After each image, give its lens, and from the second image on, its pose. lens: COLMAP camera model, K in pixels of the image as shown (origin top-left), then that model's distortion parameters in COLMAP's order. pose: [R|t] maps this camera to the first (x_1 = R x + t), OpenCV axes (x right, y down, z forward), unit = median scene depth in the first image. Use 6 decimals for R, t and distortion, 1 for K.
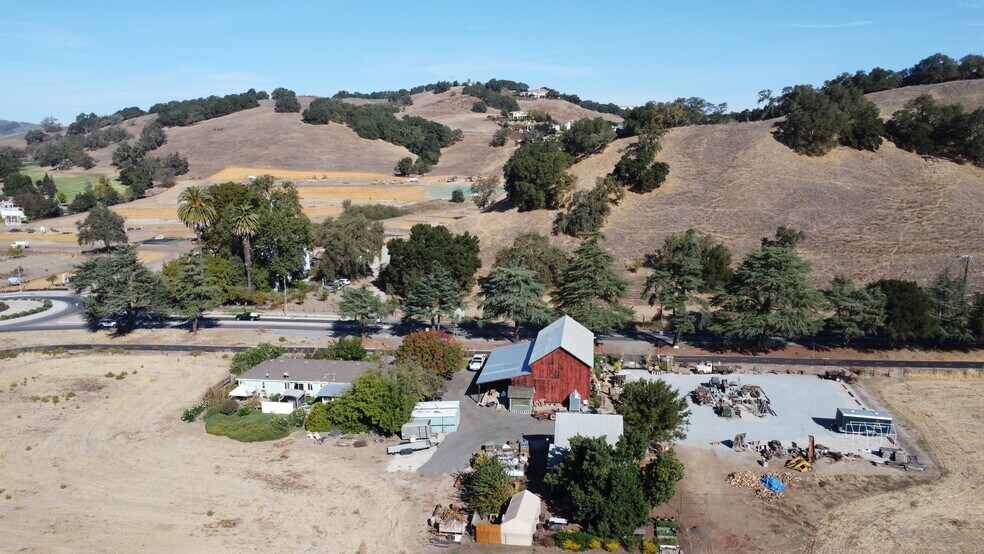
lens RADIAL K [[736.5, 0, 497.8], [0, 736.5, 276.7], [0, 0, 1]] dist [0.003376, -0.004885]
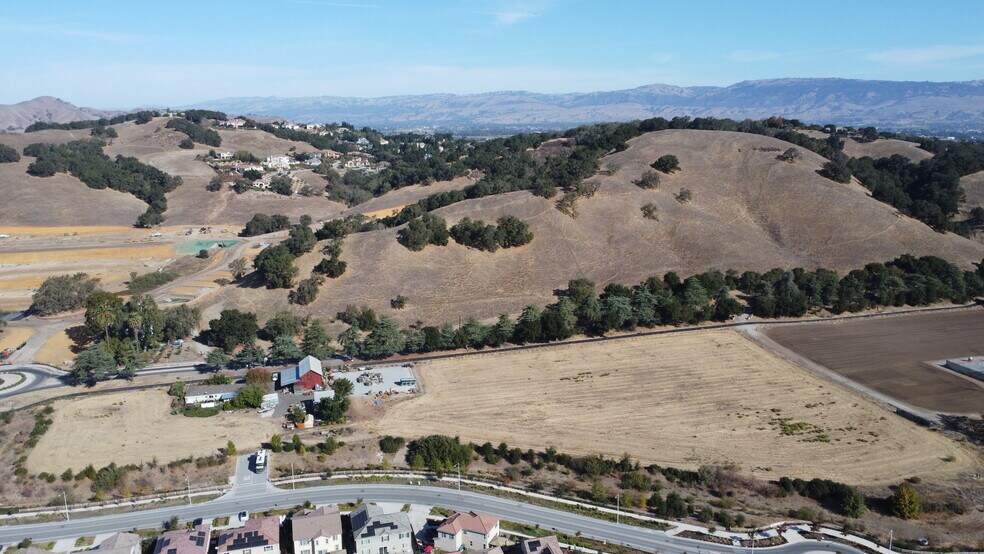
lens RADIAL K [[736.5, 0, 497.8], [0, 736.5, 276.7], [0, 0, 1]] dist [0.003376, -0.004885]
pose [[0.916943, -0.082310, 0.390437, -0.174390], [0.066988, 0.996360, 0.052726, -0.191188], [-0.393356, -0.022192, 0.919119, -0.998962]]
